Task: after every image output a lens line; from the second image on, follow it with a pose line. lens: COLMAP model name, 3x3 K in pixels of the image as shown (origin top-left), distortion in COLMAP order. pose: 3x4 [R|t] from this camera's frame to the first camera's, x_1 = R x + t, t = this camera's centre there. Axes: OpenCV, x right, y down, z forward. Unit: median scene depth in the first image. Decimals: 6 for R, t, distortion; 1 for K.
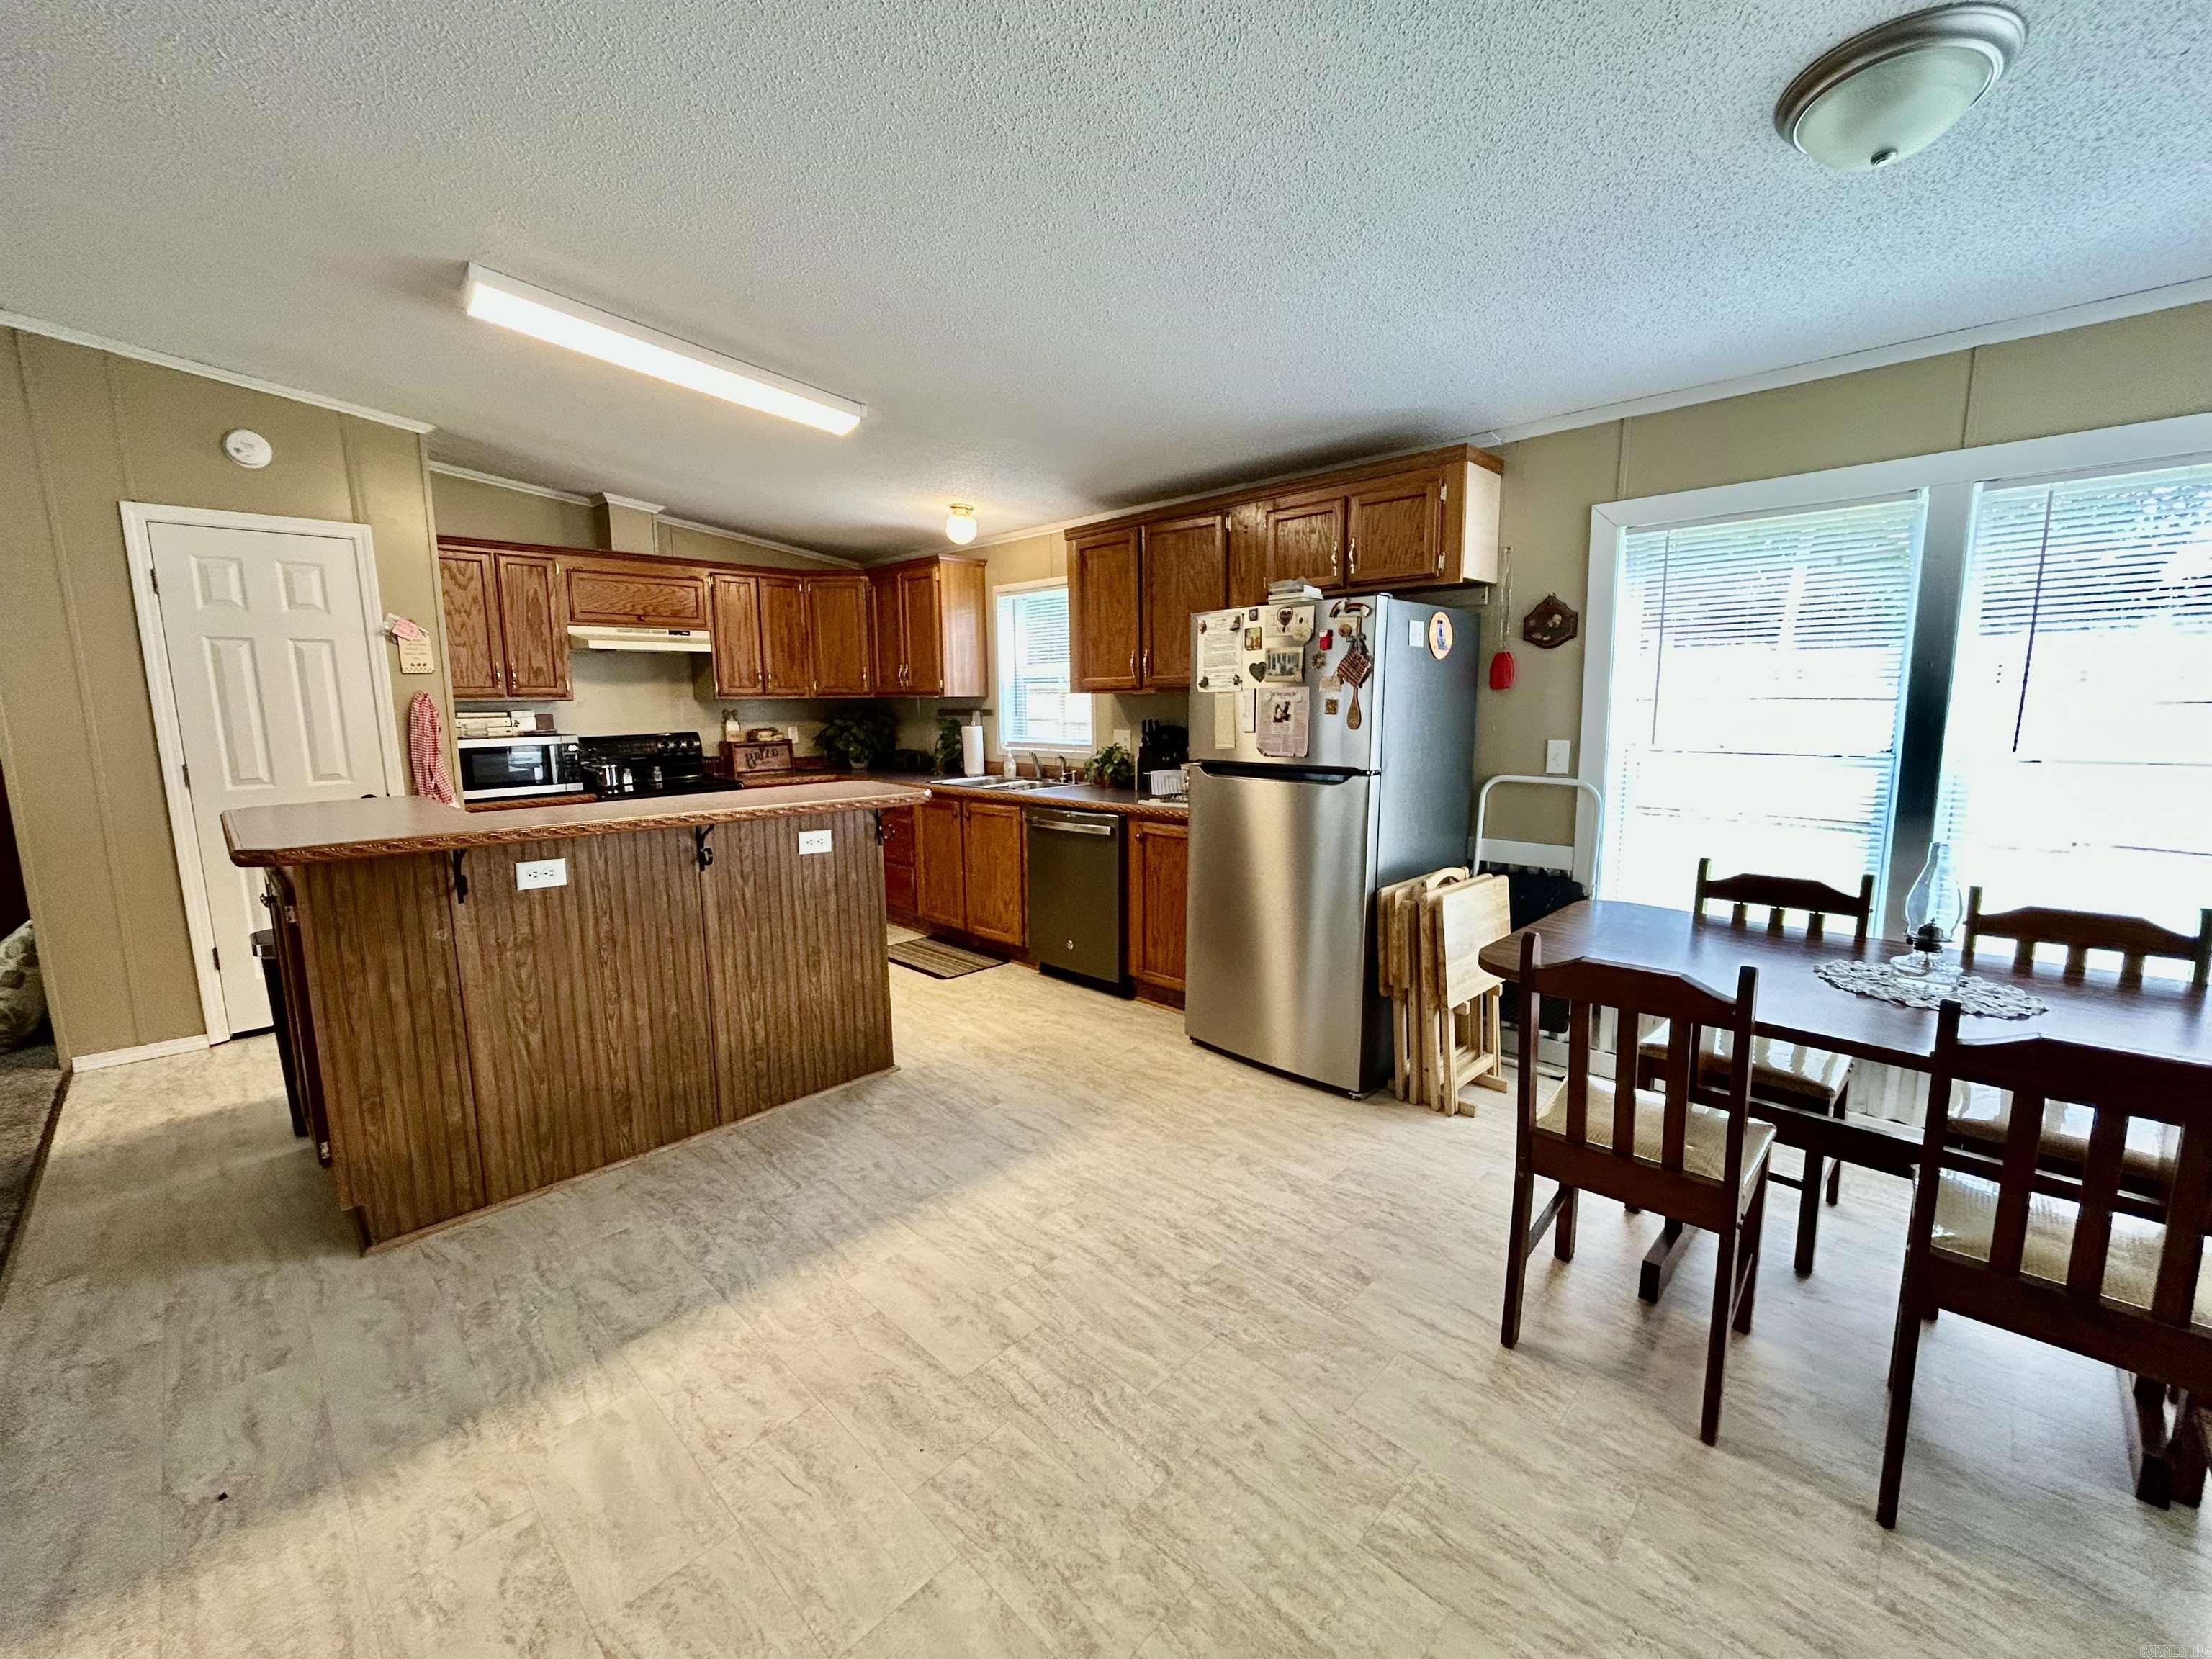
lens RADIAL K [[893.2, 0, 1097.4], [0, 893.2, 830.2], [0, 0, 1]] dist [-0.000018, -0.000976]
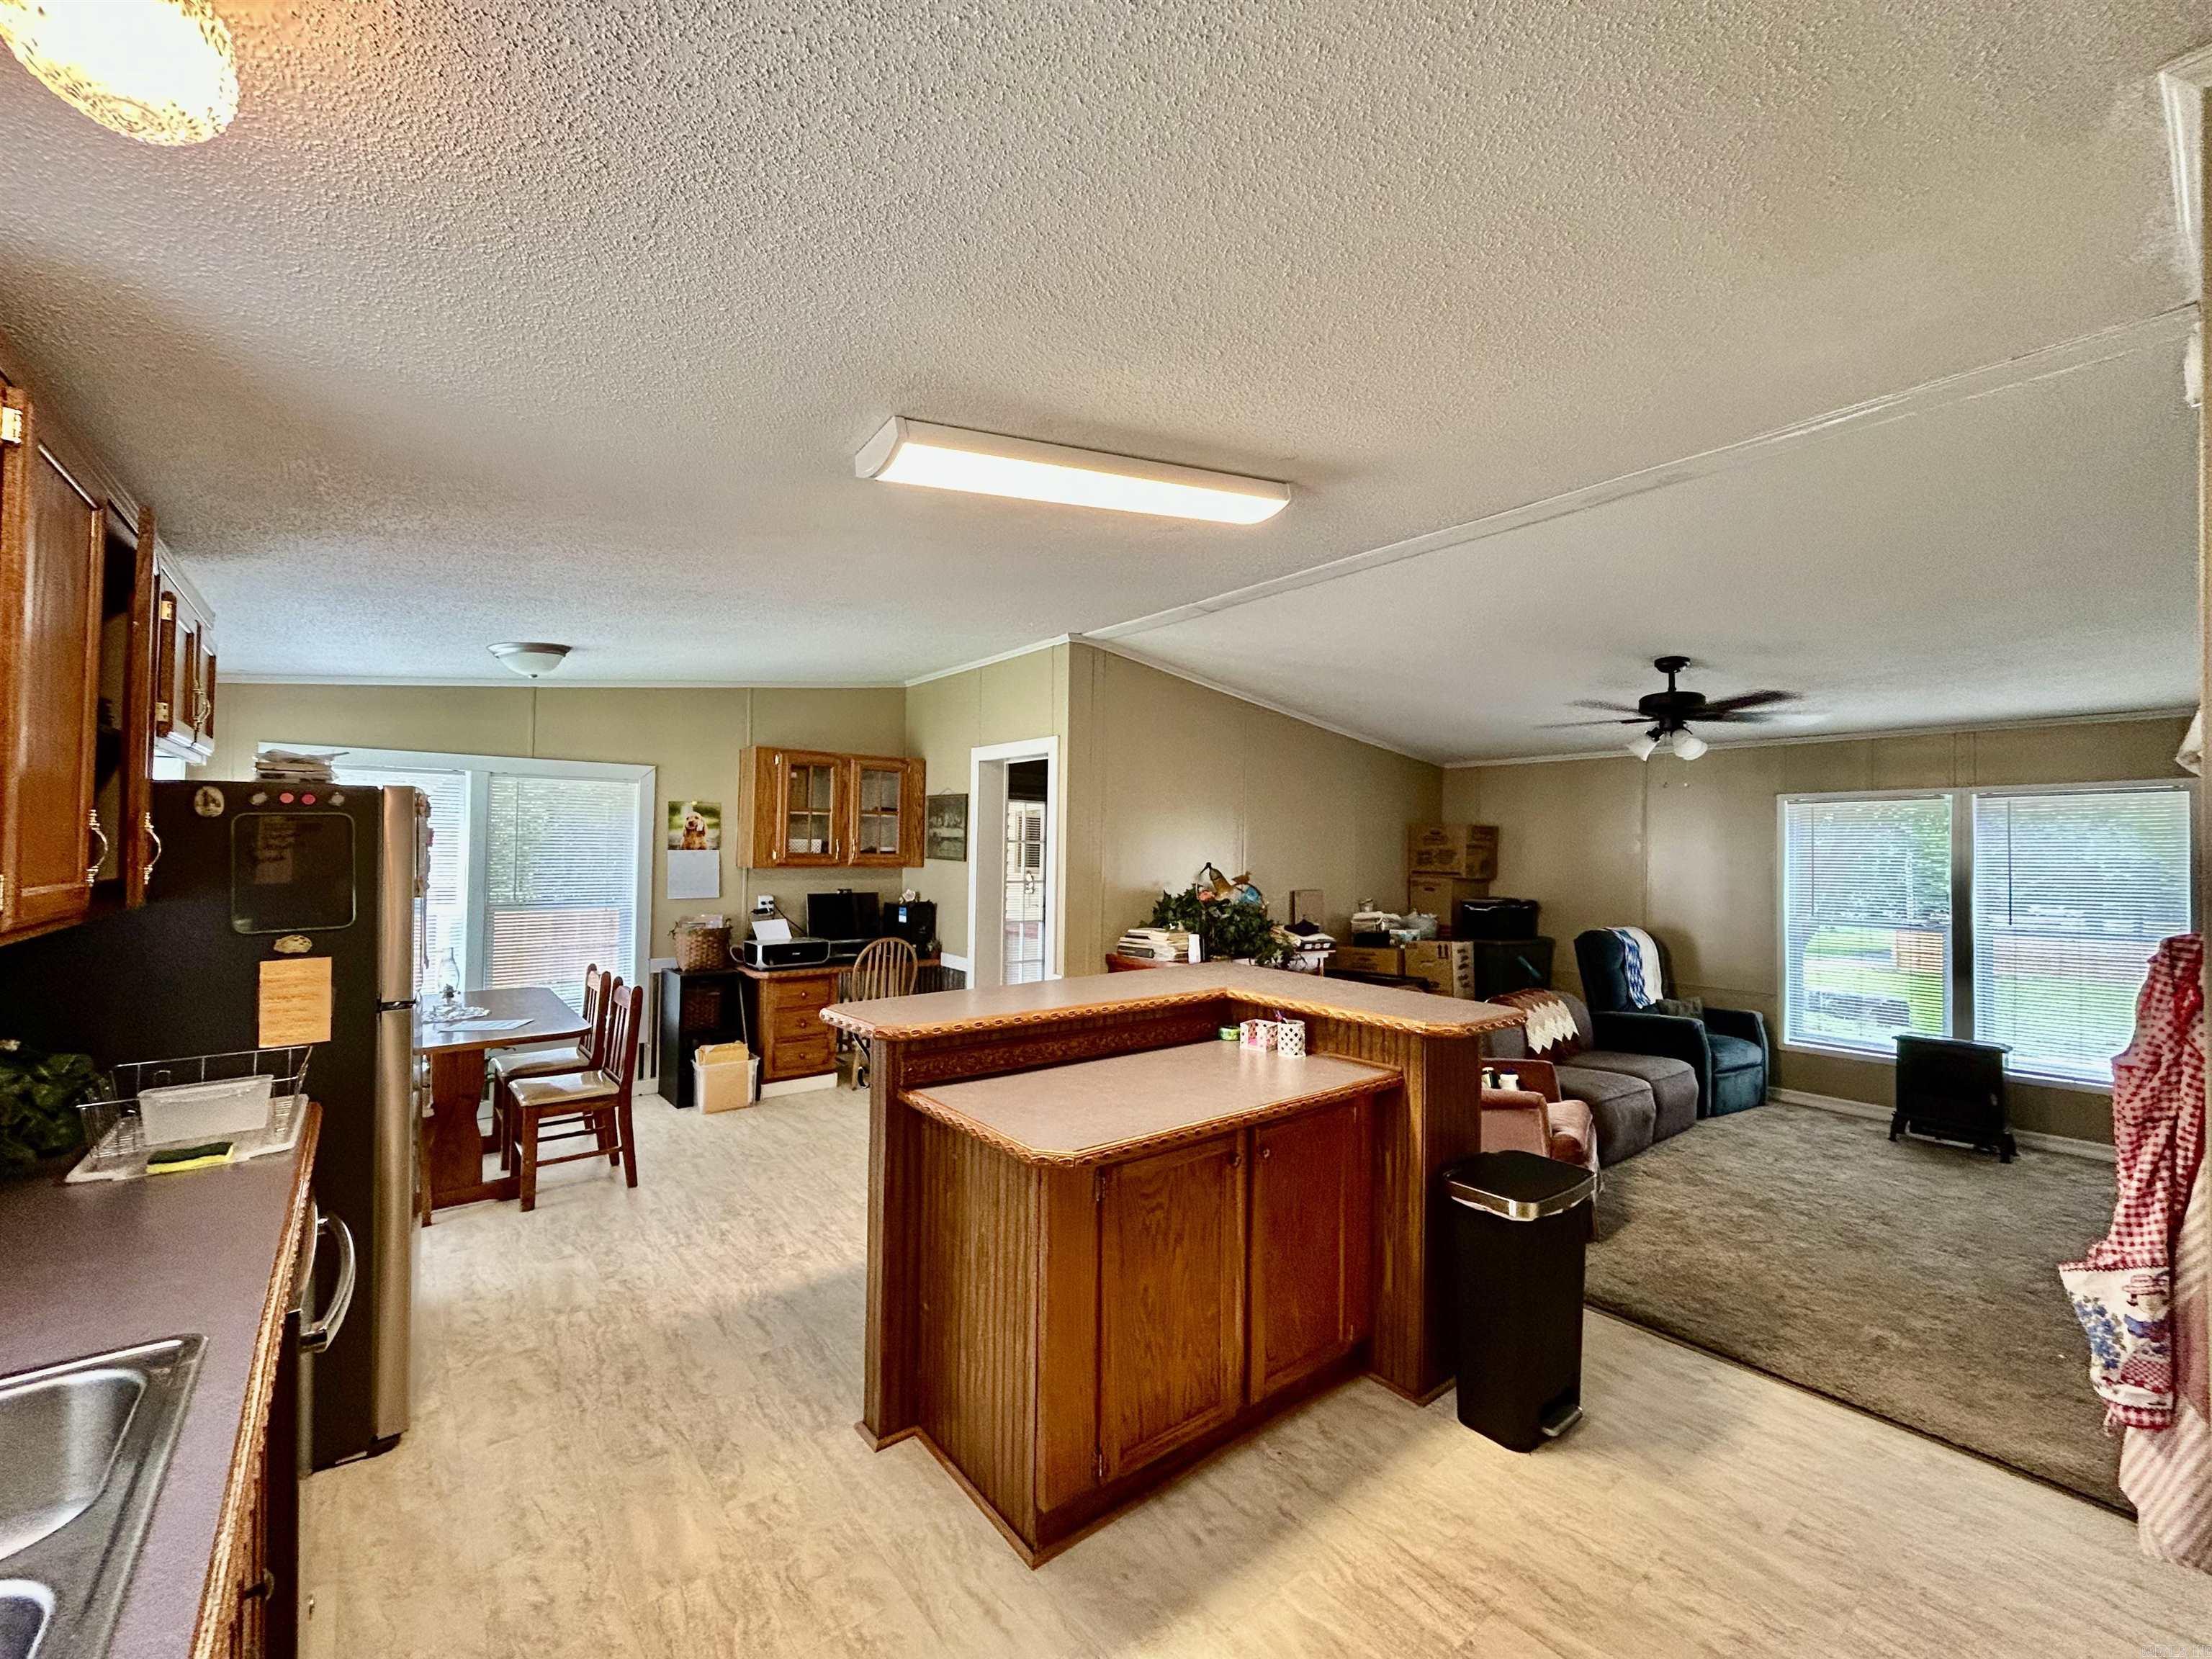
lens RADIAL K [[893.2, 0, 1097.4], [0, 893.2, 830.2], [0, 0, 1]] dist [-0.000018, -0.000976]
pose [[-0.993251, 0.002335, 0.115959, -0.572497], [0.016833, 0.992114, 0.124204, -0.328953], [-0.114755, 0.125318, -0.985458, 1.868287]]
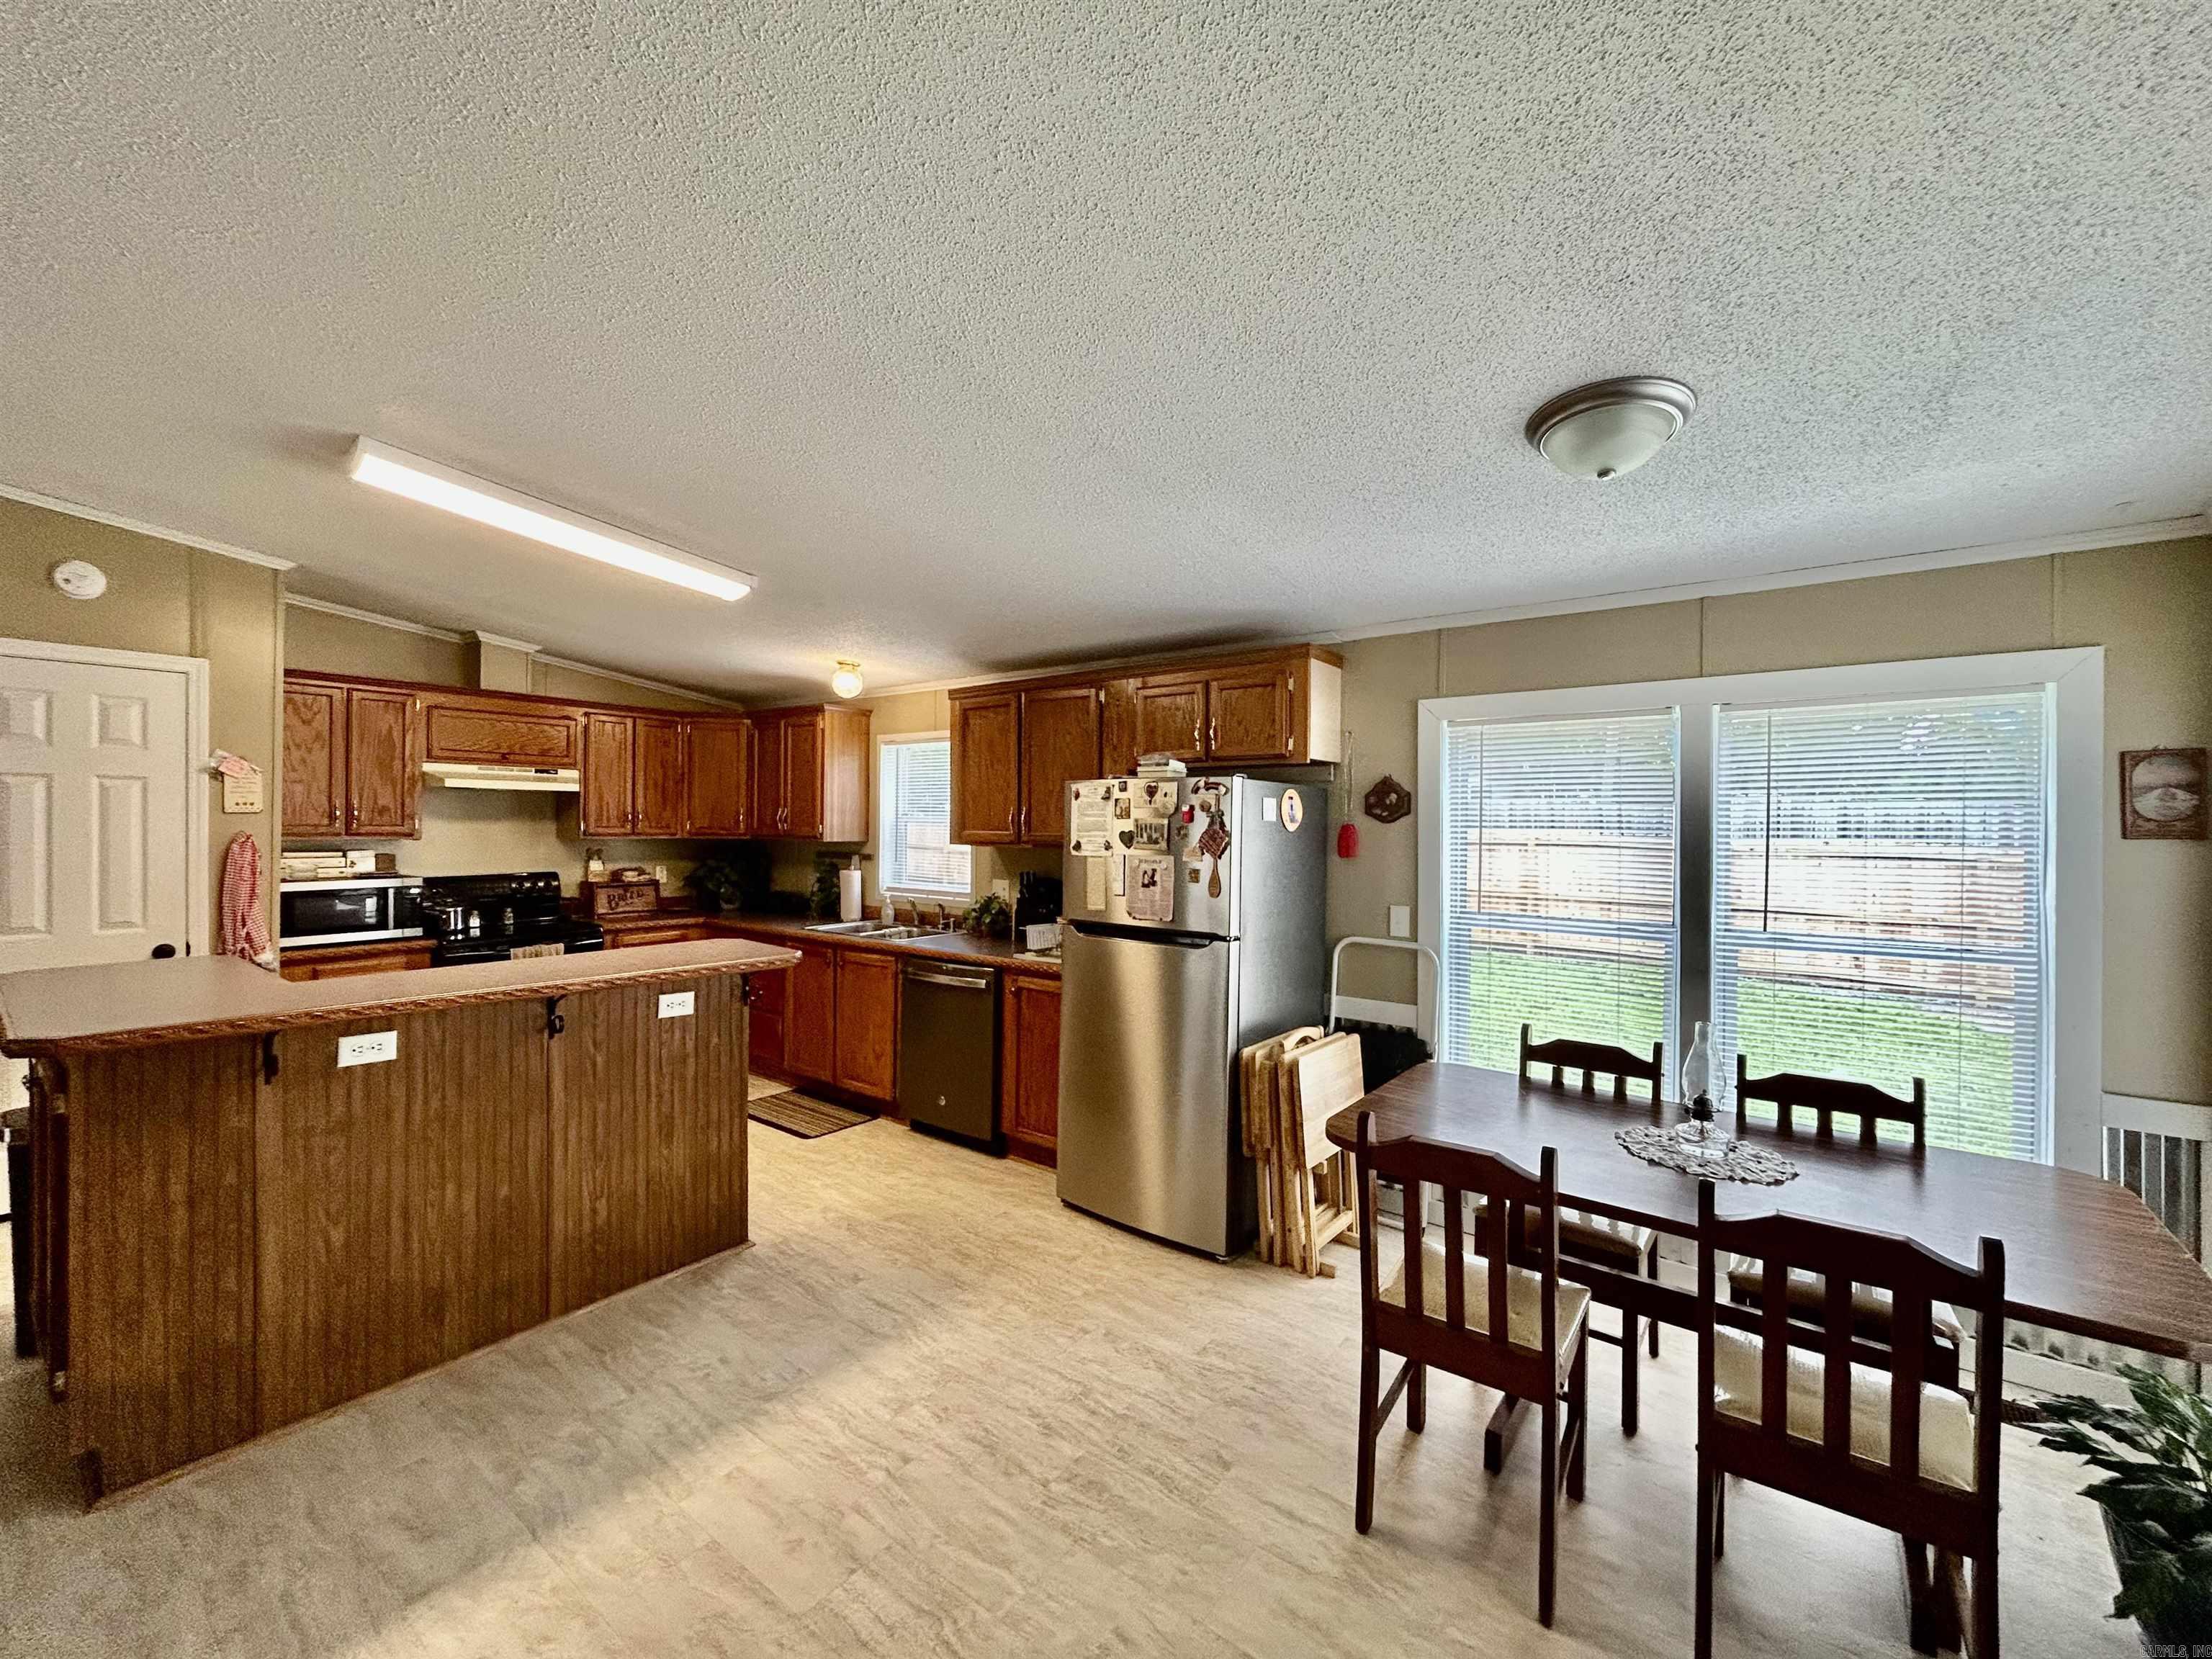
lens RADIAL K [[893.2, 0, 1097.4], [0, 893.2, 830.2], [0, 0, 1]] dist [-0.000018, -0.000976]
pose [[0.991874, 0.021362, 0.125418, 0.012777], [-0.003690, 0.990218, -0.139482, -0.042770], [-0.127170, 0.137885, 0.982250, -0.040893]]
